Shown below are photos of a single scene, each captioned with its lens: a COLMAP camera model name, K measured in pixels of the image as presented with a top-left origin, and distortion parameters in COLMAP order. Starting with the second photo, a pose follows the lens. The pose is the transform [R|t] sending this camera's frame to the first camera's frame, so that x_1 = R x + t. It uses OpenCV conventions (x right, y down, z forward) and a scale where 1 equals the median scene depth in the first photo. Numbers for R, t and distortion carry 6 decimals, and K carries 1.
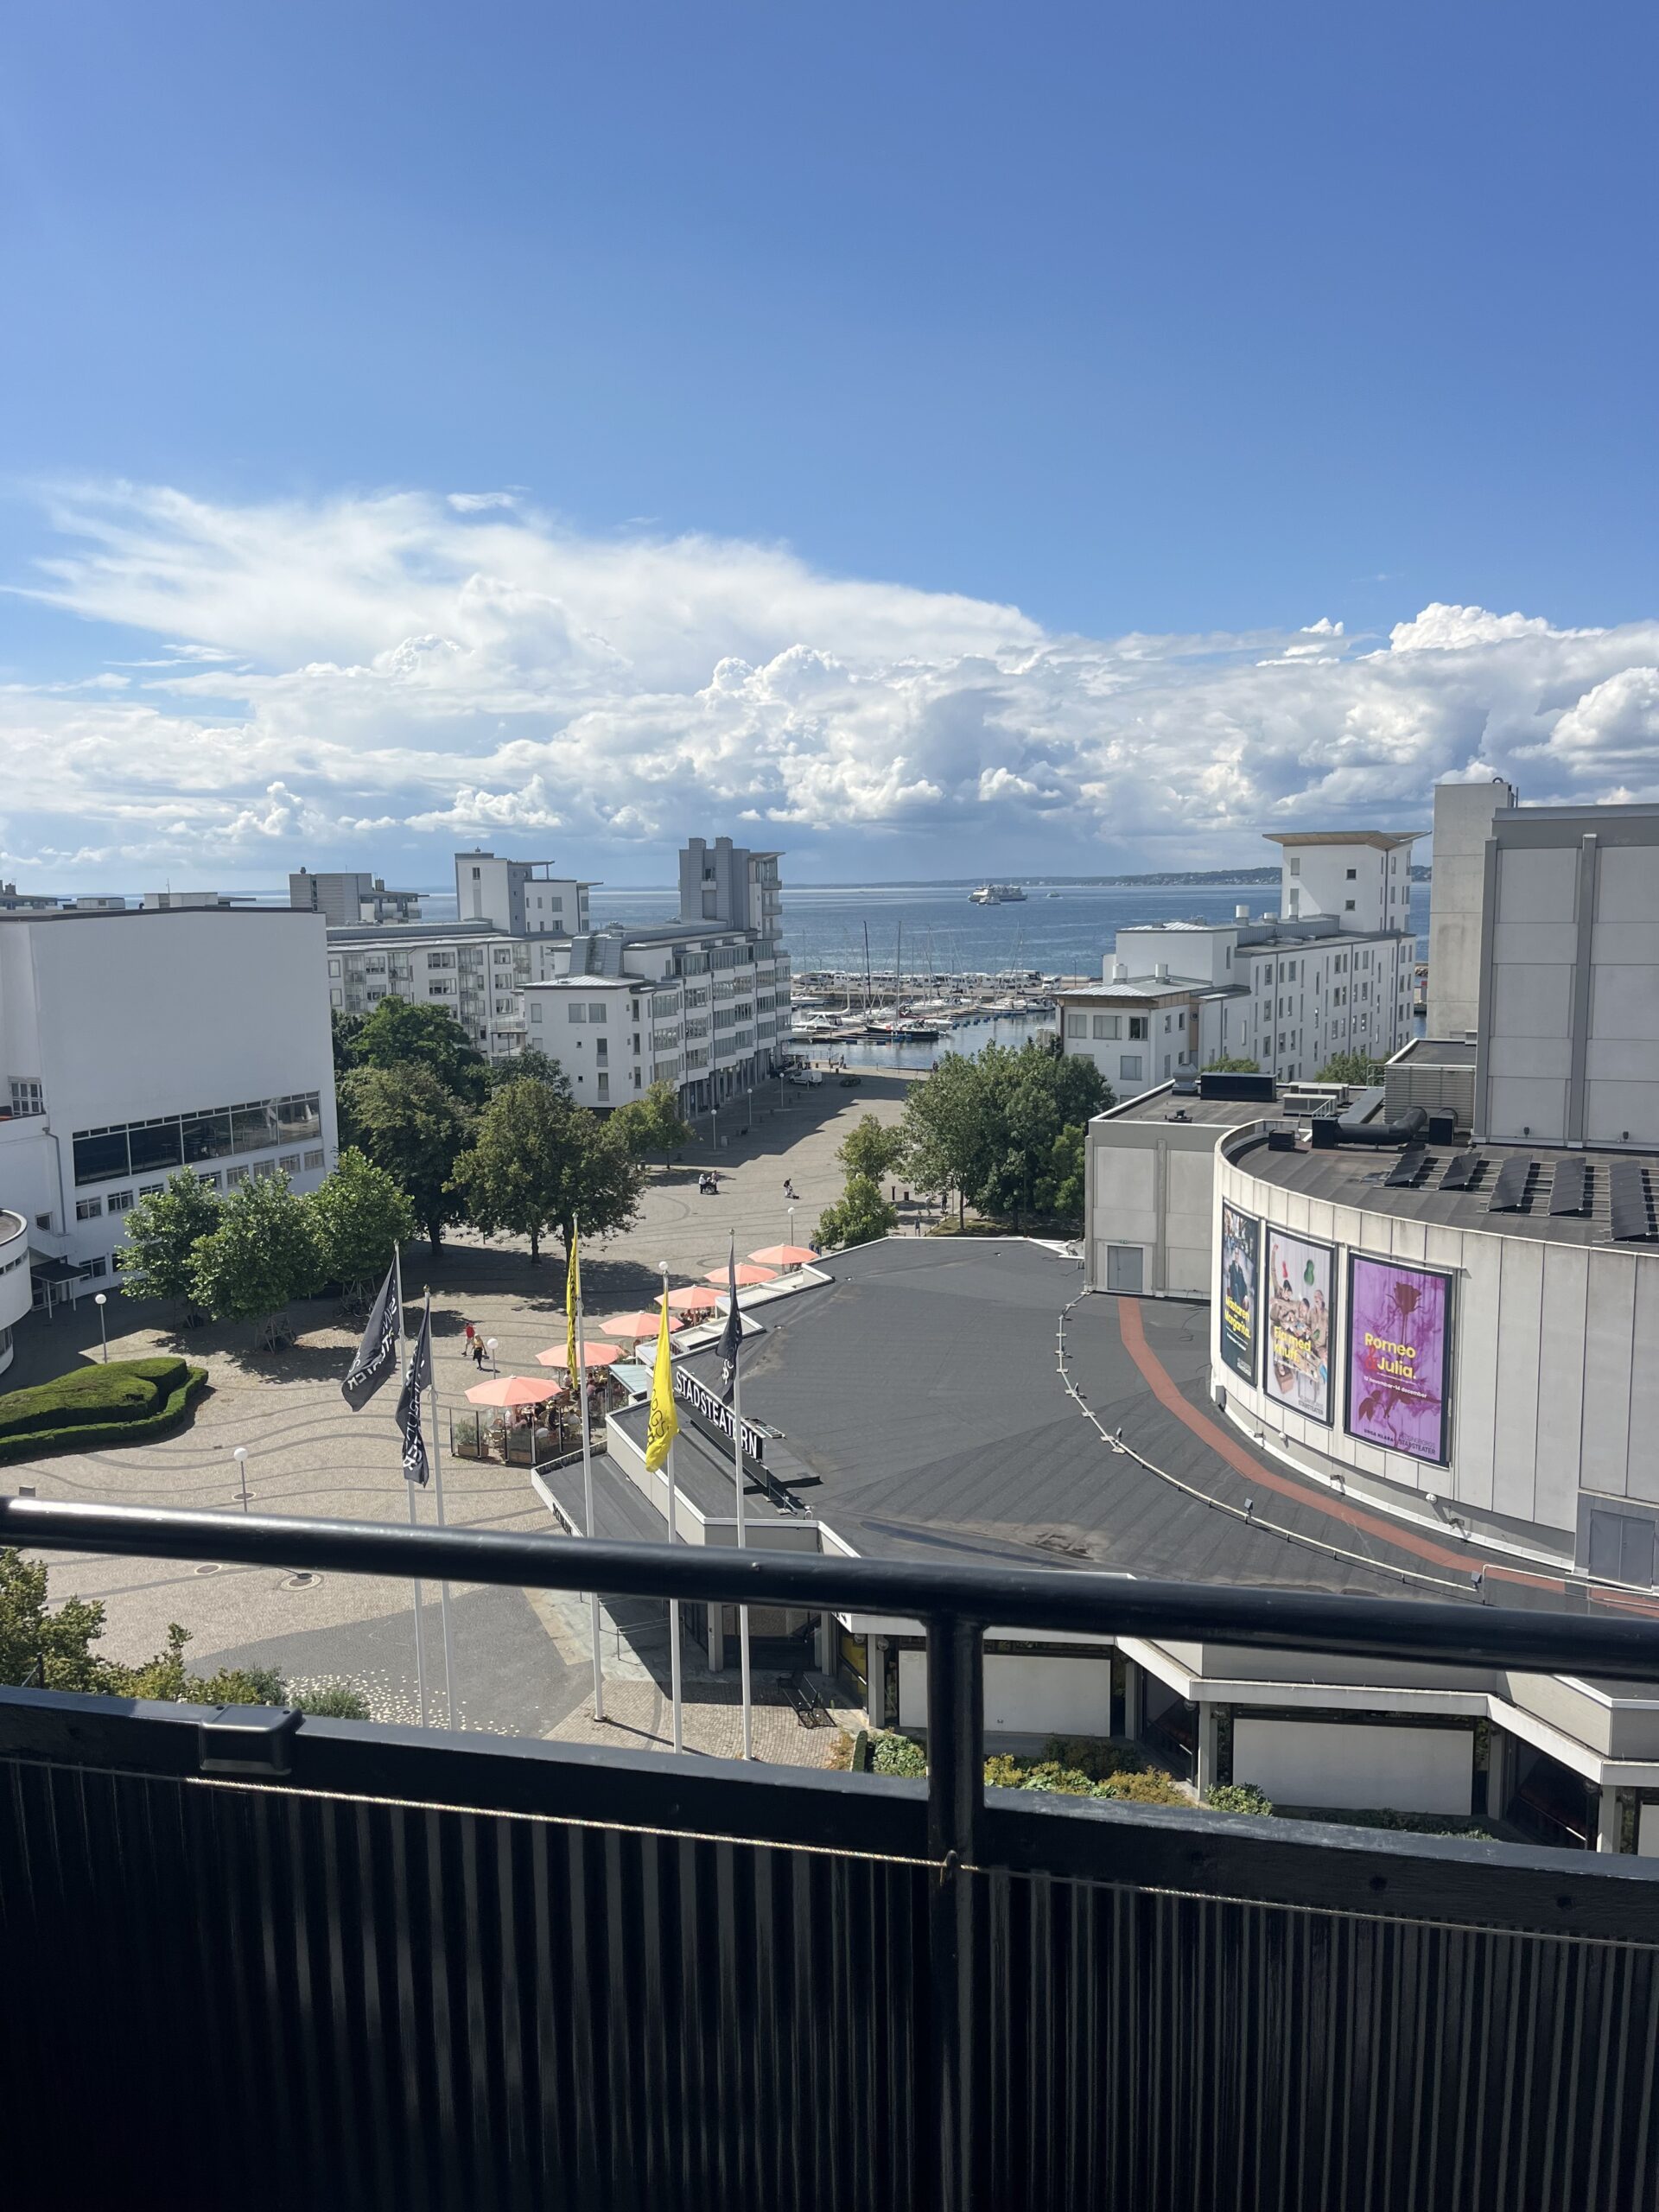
lens RADIAL K [[1672.2, 0, 829.5], [0, 1672.2, 1106.0], [0, 0, 1]] dist [-0.000971, -0.000416]
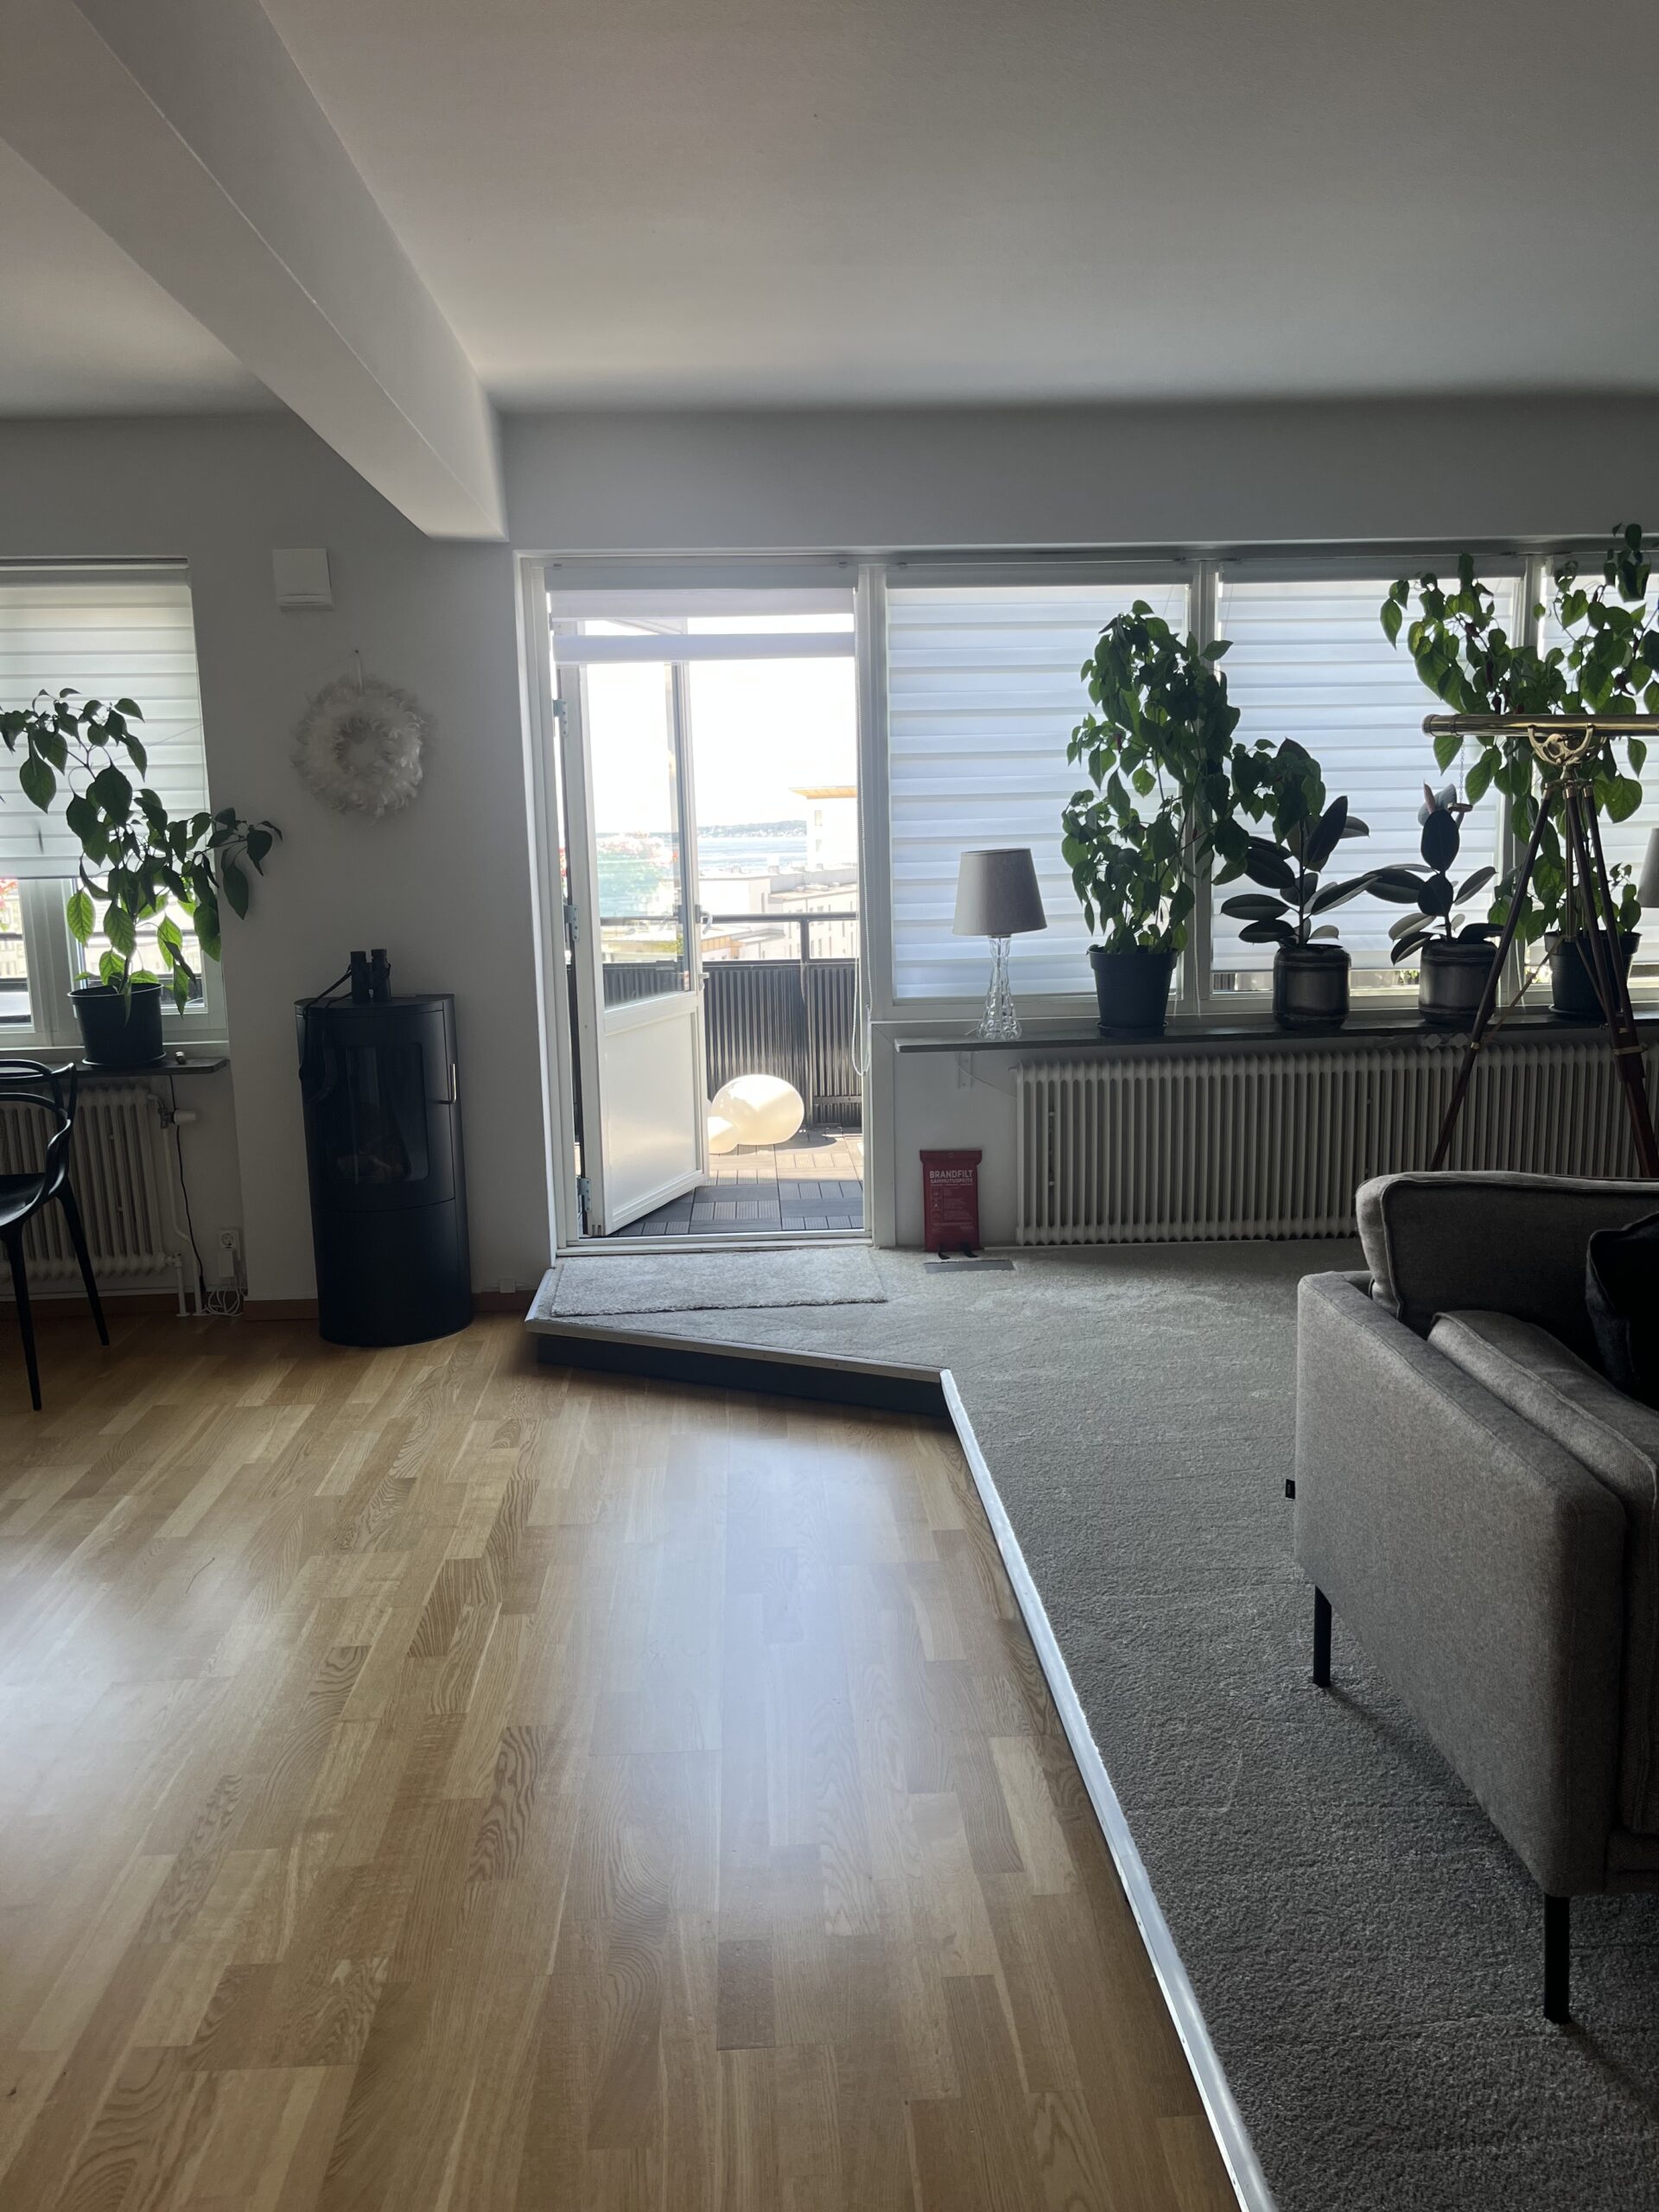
lens RADIAL K [[1672.2, 0, 829.5], [0, 1672.2, 1106.0], [0, 0, 1]] dist [-0.000971, -0.000416]
pose [[0.962000, -0.056893, 0.267056, -1.247255], [0.049792, 0.998204, 0.033295, 0.698962], [-0.268471, -0.018733, 0.963106, -3.958996]]
